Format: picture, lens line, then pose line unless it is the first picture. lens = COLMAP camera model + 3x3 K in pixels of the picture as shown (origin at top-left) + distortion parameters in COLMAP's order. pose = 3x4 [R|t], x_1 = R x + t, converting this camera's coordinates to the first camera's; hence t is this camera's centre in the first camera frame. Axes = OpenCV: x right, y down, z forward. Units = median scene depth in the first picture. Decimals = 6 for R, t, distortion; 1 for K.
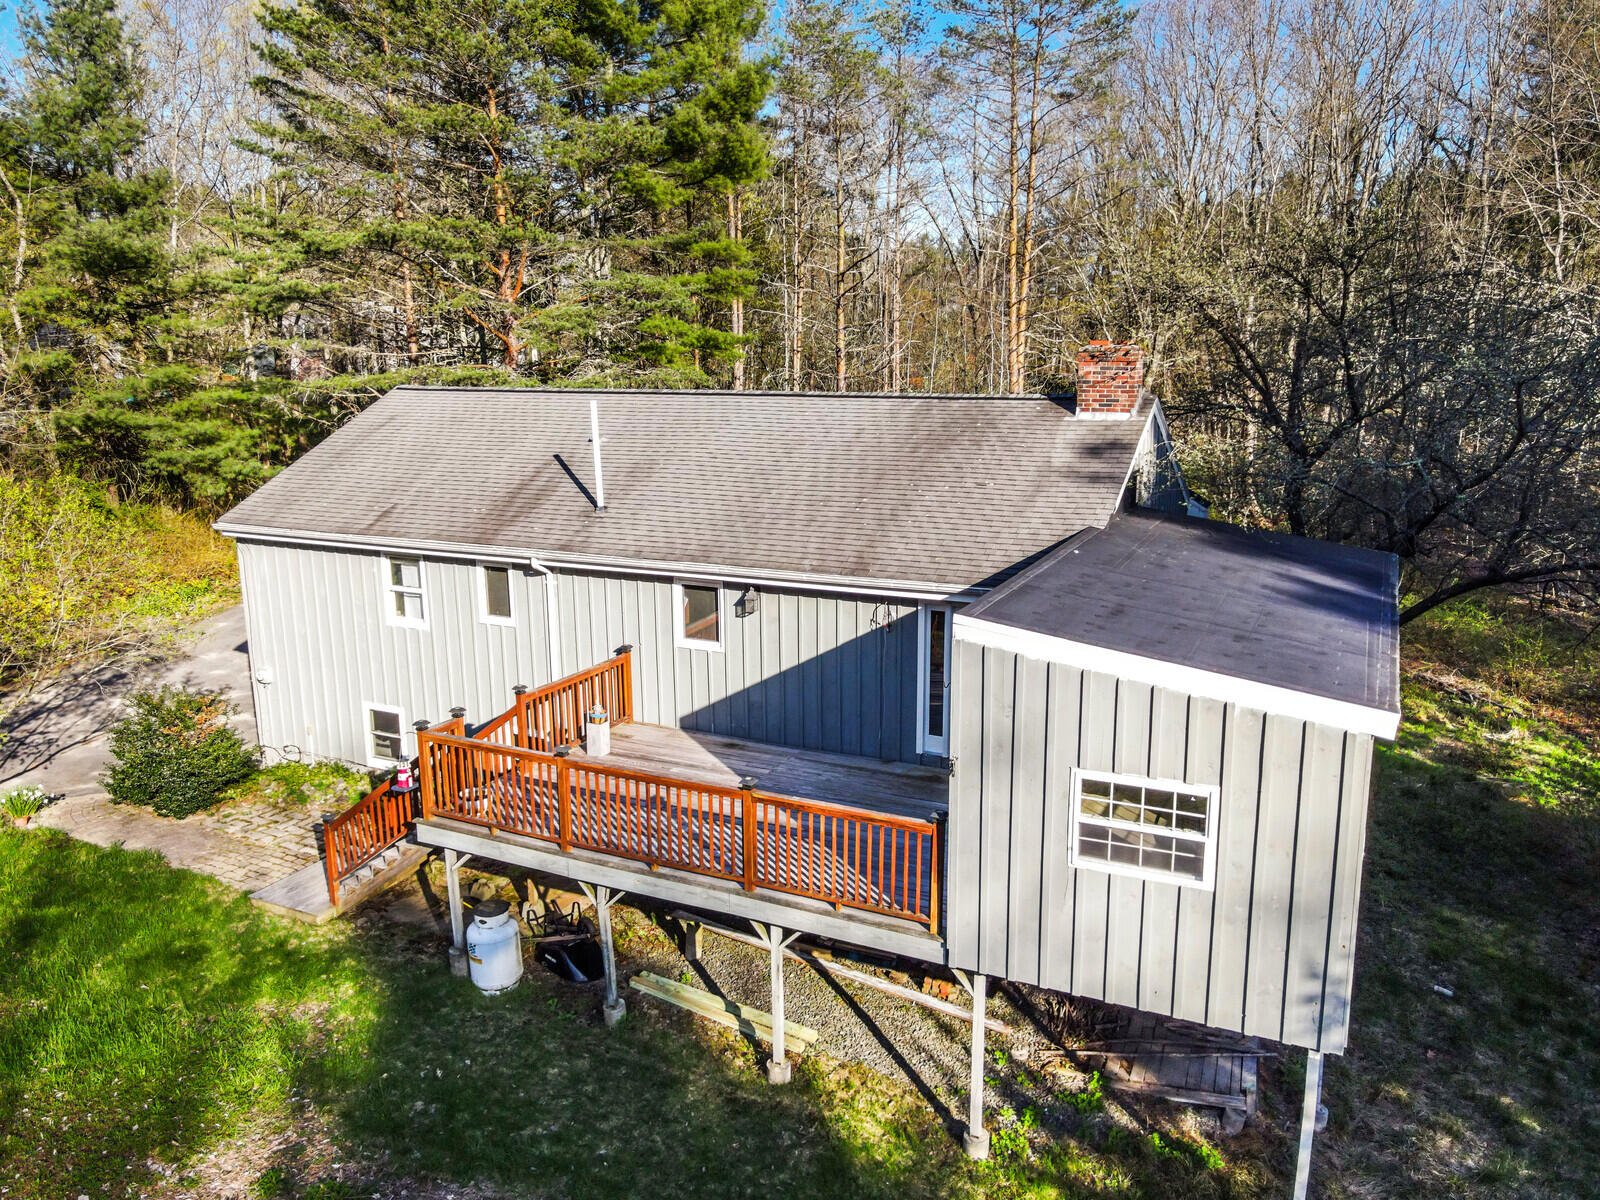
lens RADIAL K [[1164.1, 0, 804.4], [0, 1164.1, 597.0], [0, 0, 1]] dist [0.020907, -0.026843]
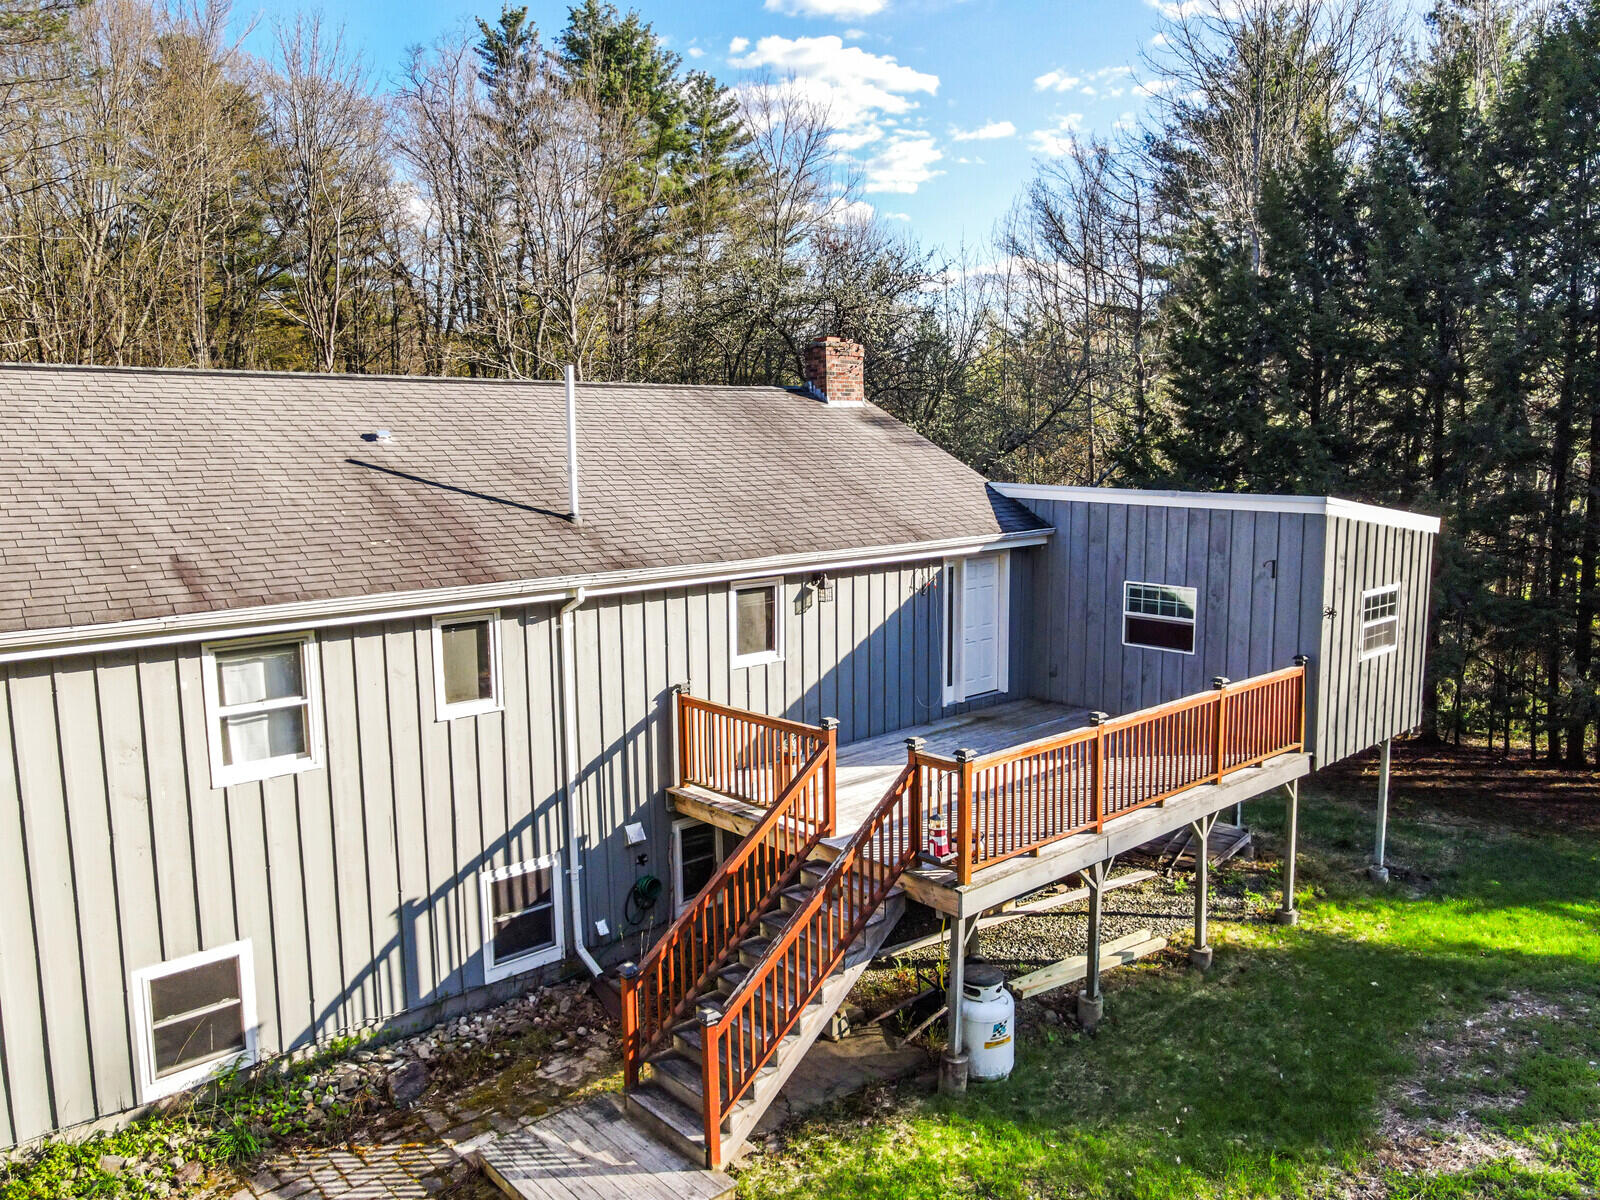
lens RADIAL K [[1164.1, 0, 804.4], [0, 1164.1, 597.0], [0, 0, 1]] dist [0.020907, -0.026843]
pose [[0.376850, -0.123959, 0.917943, -0.946970], [0.197202, 0.979023, 0.051248, -0.042999], [-0.905039, 0.161707, 0.393389, 0.716464]]
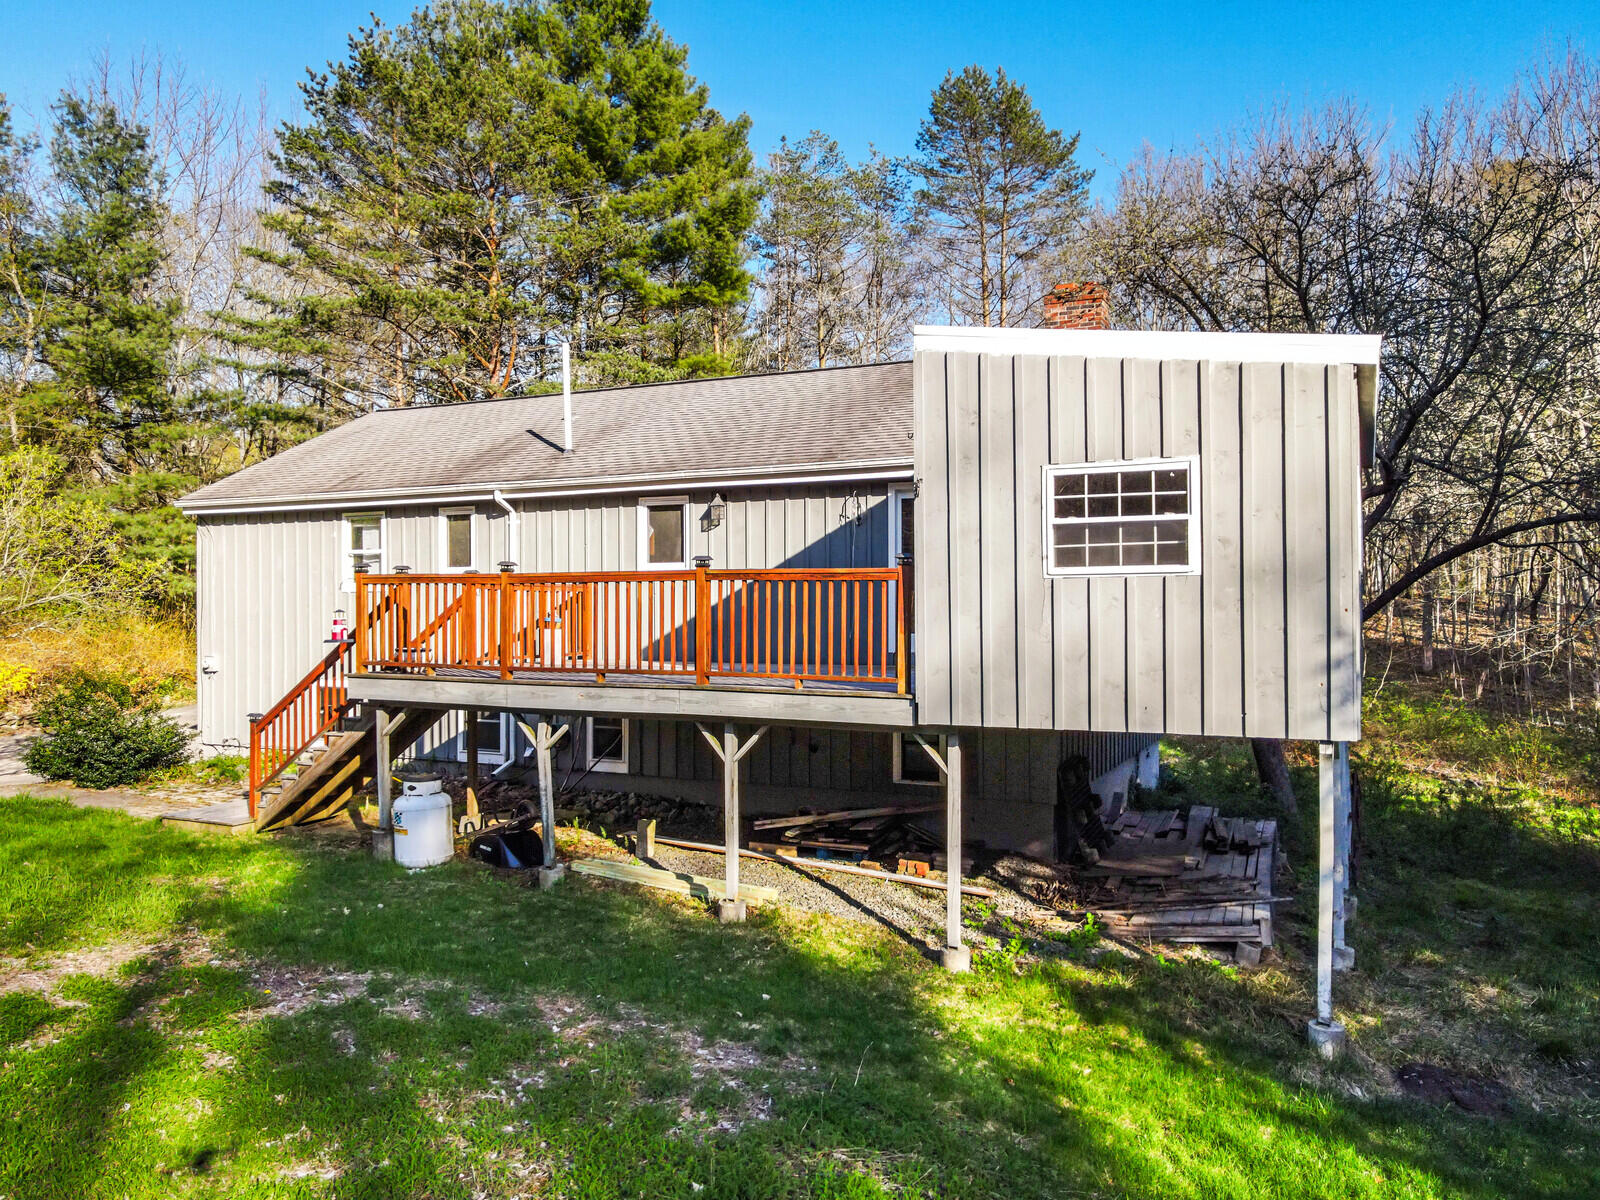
lens RADIAL K [[1164.1, 0, 809.0], [0, 1164.1, 600.1], [0, 0, 1]] dist [0.000102, 0.005934]
pose [[0.999933, 0.003492, 0.011069, 0.021521], [-0.001102, 0.977920, -0.208978, 0.302992], [-0.011554, 0.208952, 0.977858, 0.074756]]
